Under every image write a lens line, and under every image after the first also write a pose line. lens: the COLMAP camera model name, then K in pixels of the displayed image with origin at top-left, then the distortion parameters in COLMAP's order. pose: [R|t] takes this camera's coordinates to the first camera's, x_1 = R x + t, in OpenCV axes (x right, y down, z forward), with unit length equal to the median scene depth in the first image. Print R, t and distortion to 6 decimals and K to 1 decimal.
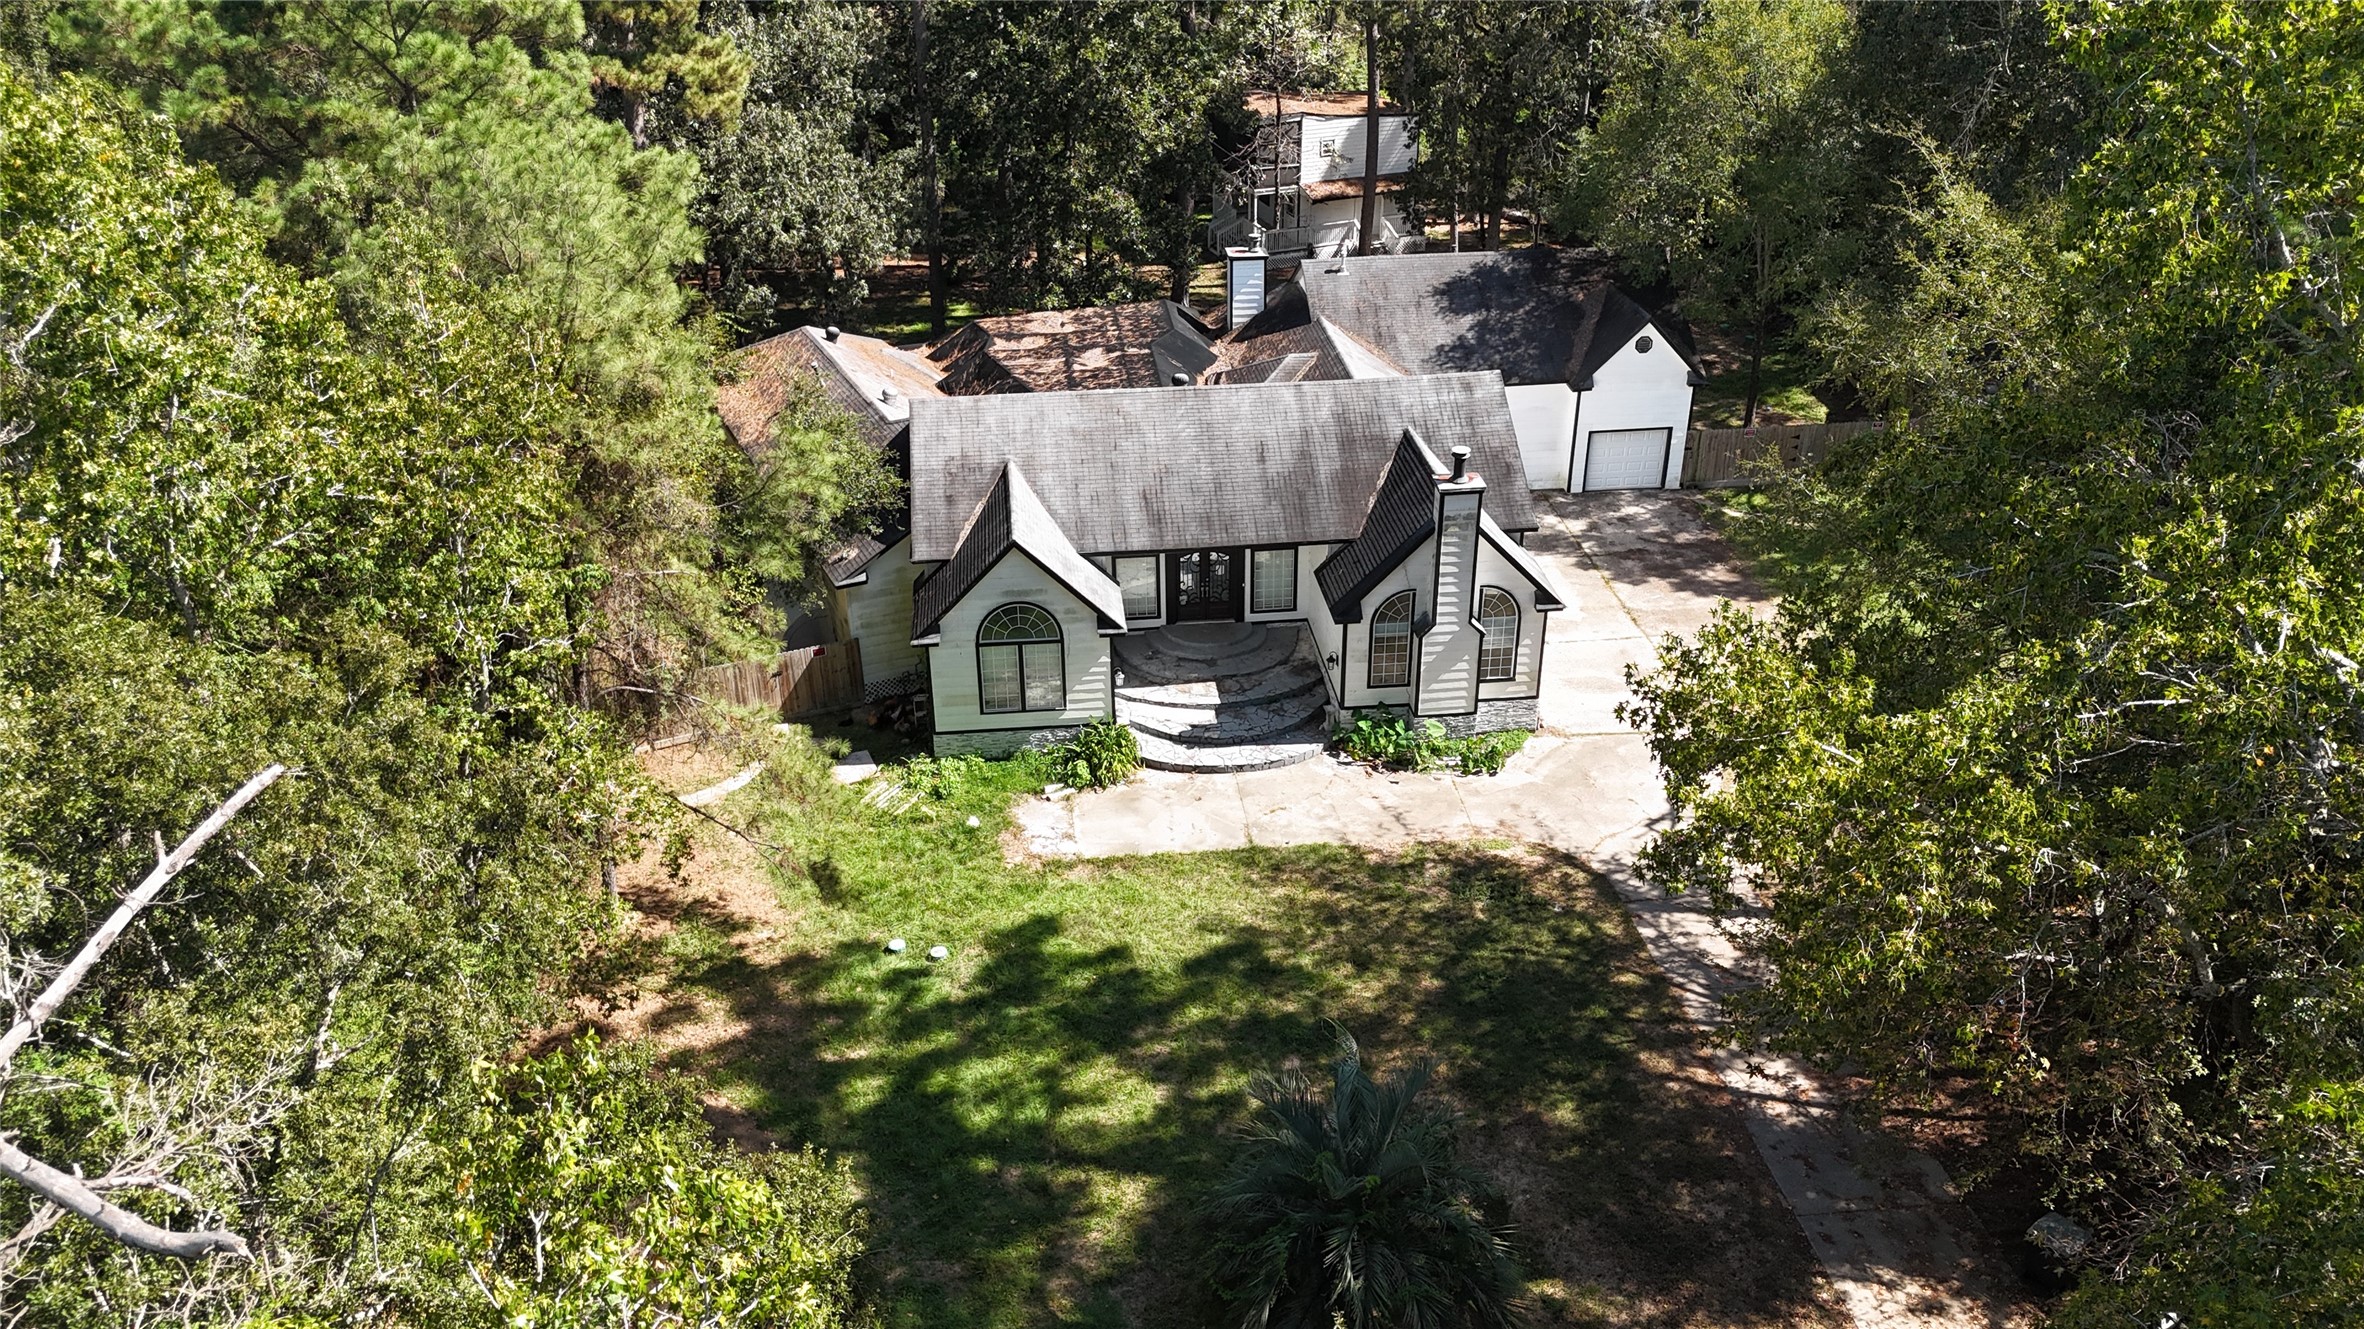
lens RADIAL K [[1687.0, 0, 1182.0], [0, 1687.0, 664.5], [0, 0, 1]] dist [0.099904, -0.001525]
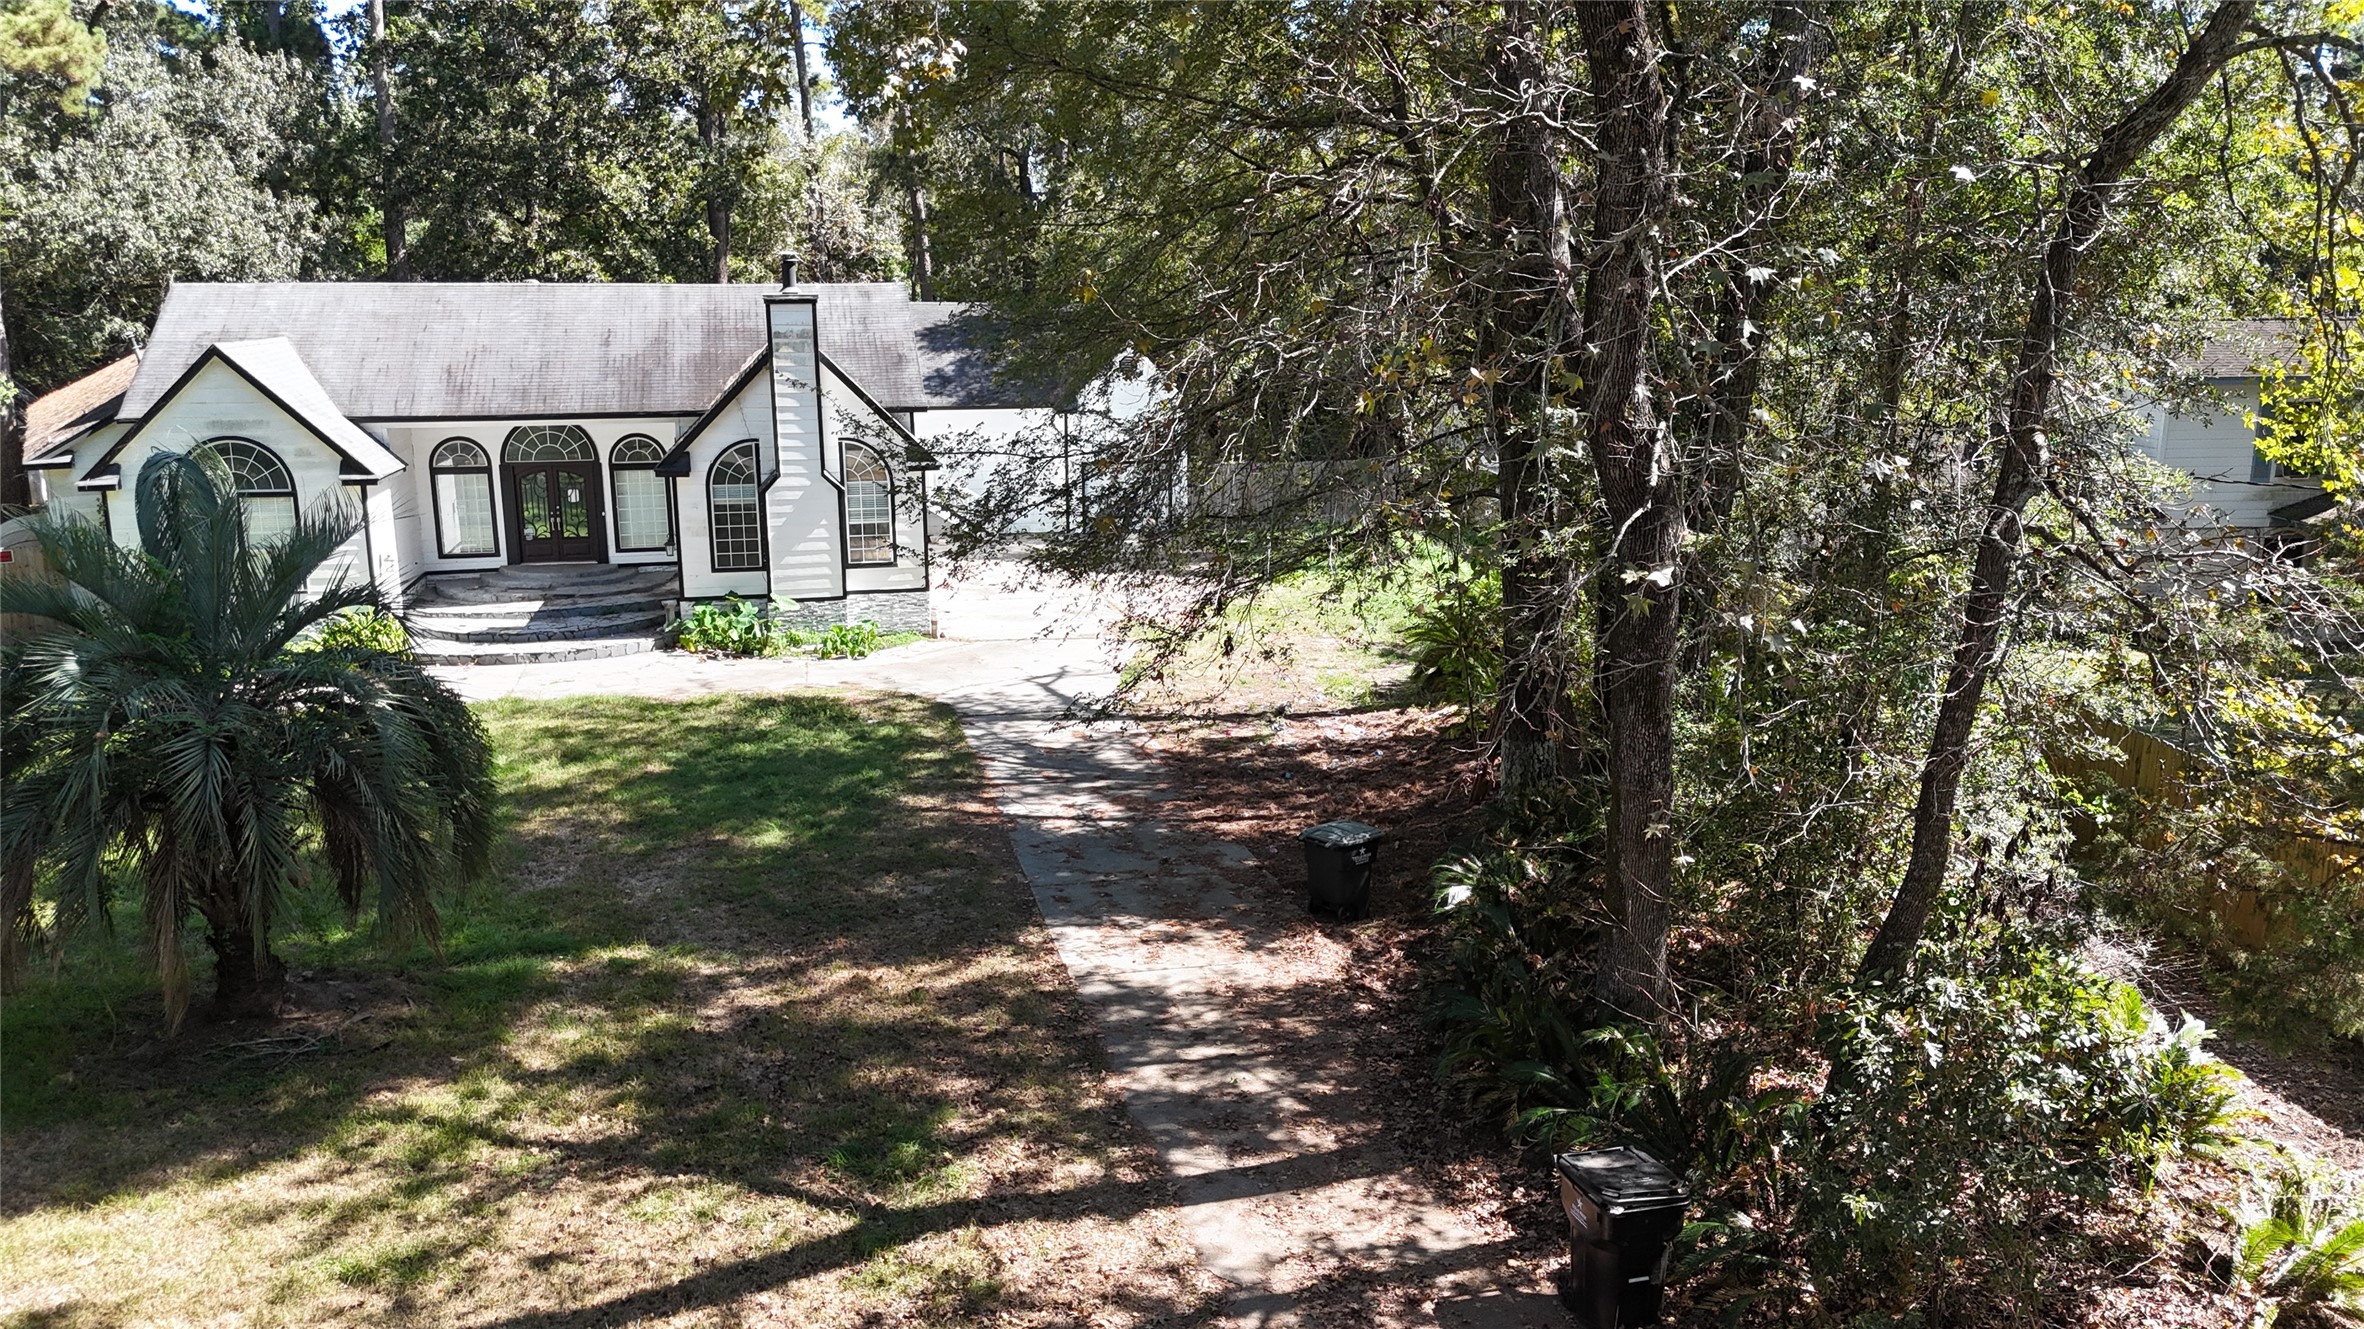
lens RADIAL K [[1697.1, 0, 1182.0], [0, 1697.1, 664.5], [0, 0, 1]] dist [0.012605, -0.001702]
pose [[0.989997, -0.022234, 0.139327, 0.211892], [0.058901, 0.962466, -0.264934, 0.278114], [-0.128206, 0.270491, 0.954148, 0.190083]]
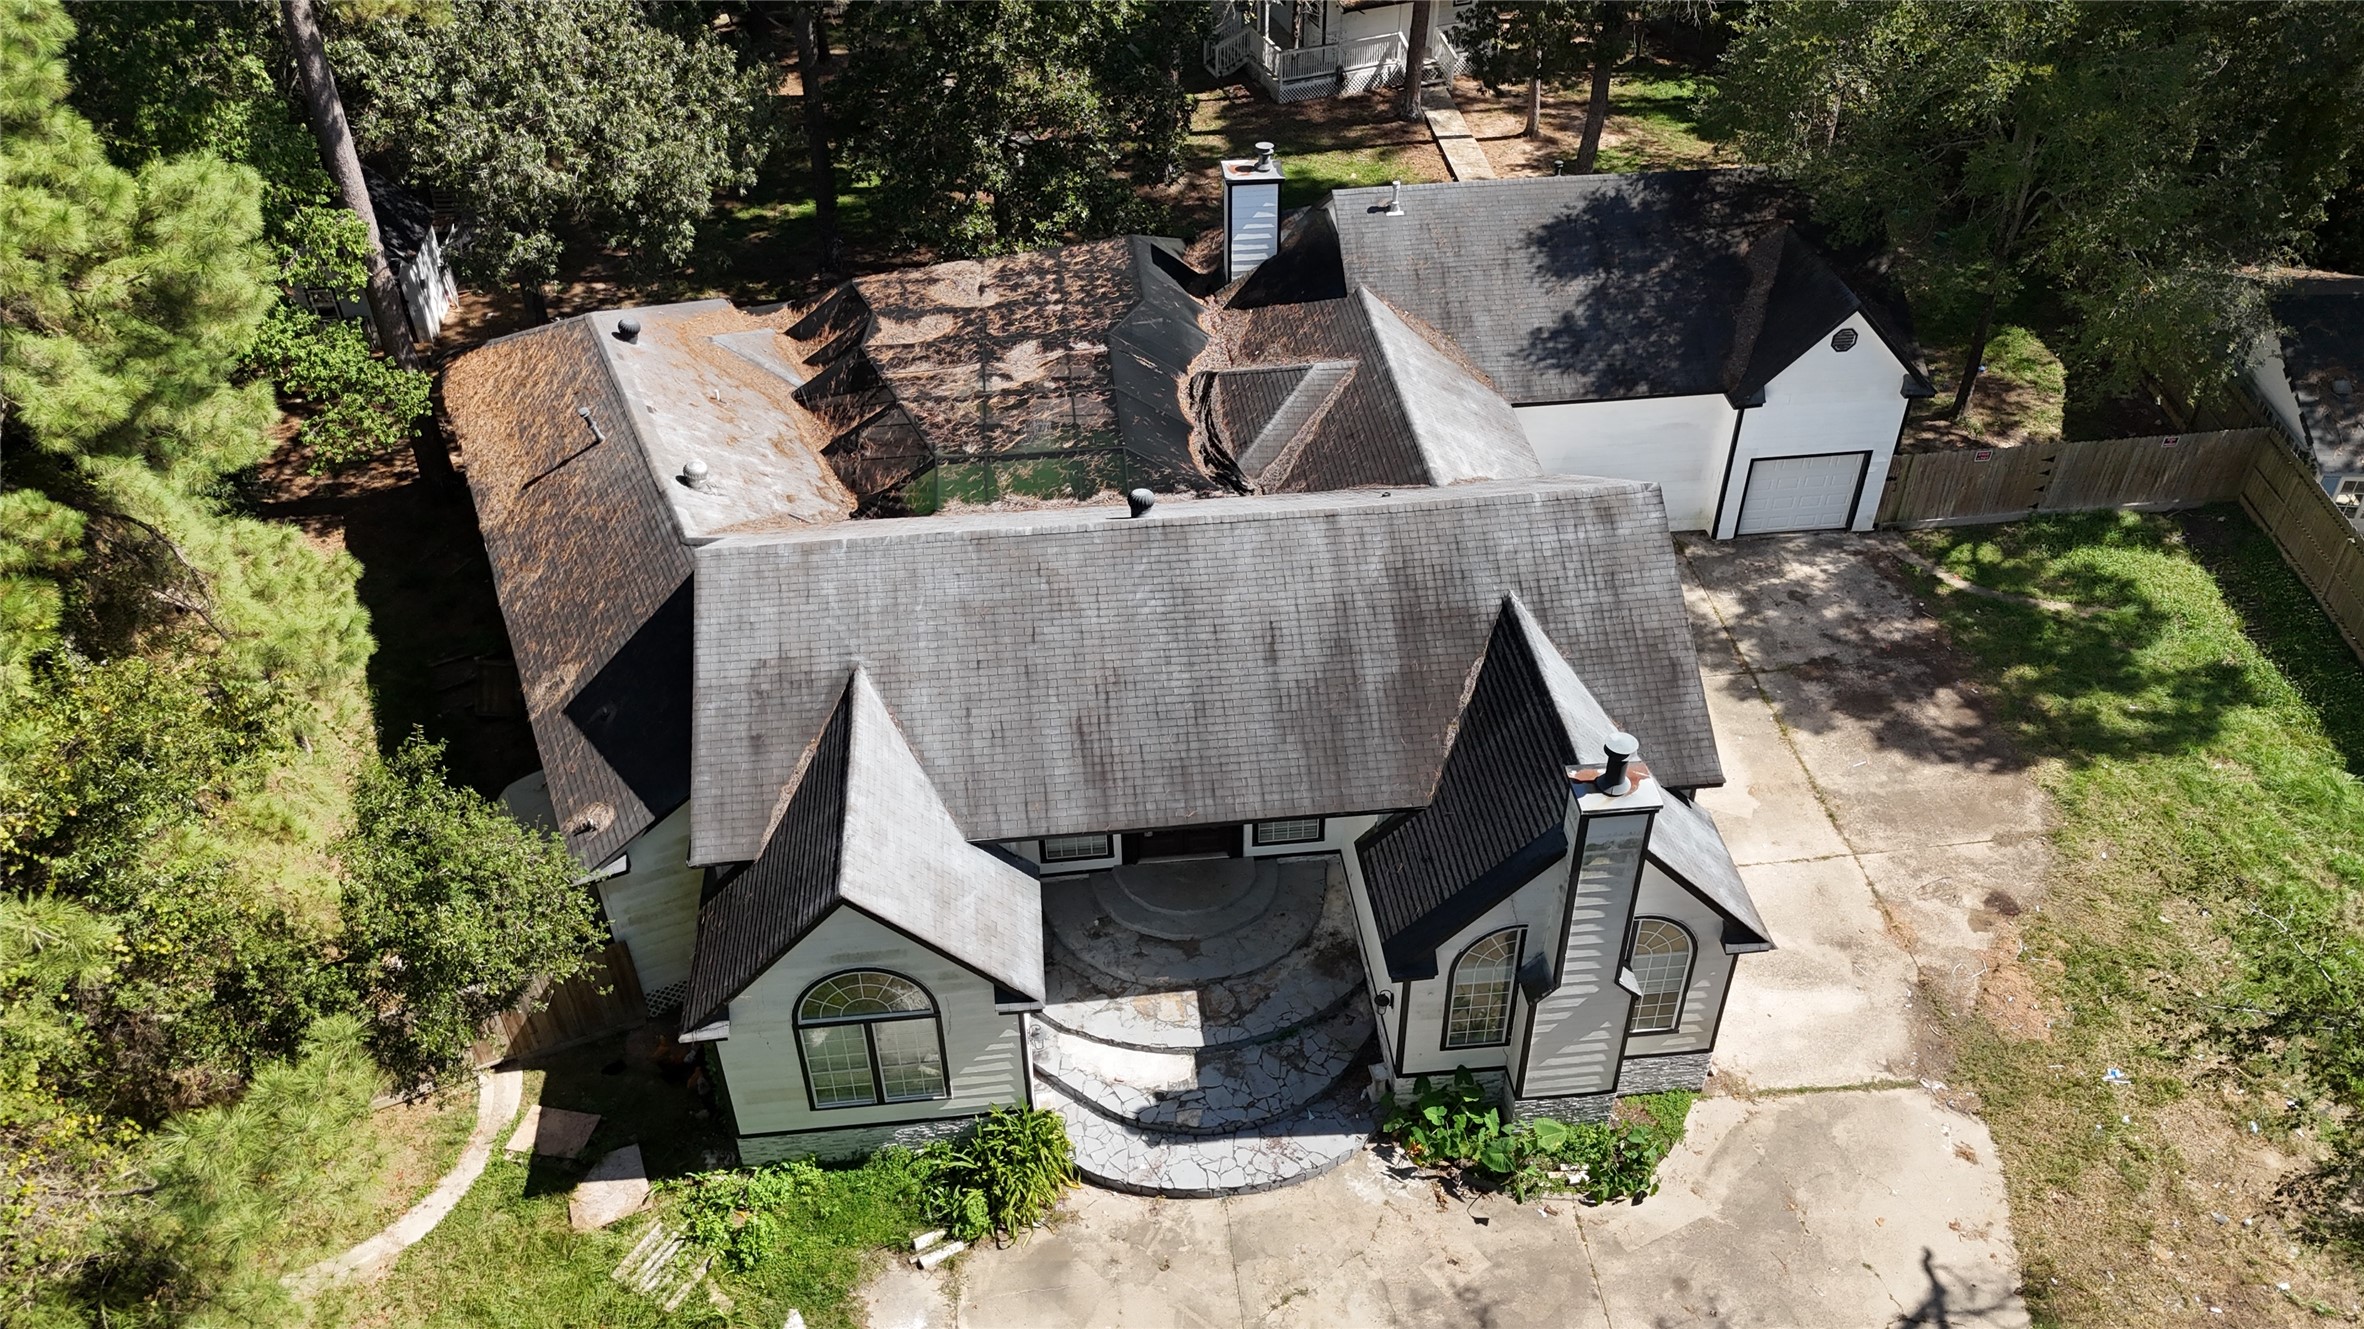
lens RADIAL K [[1714.2, 0, 1182.0], [0, 1714.2, 664.5], [0, 0, 1]] dist [0.069278, -0.003324]
pose [[0.999992, -0.000220, -0.004021, 0.017273], [0.000897, 0.985603, 0.169072, -0.223771], [0.003926, -0.169074, 0.985596, 0.386442]]
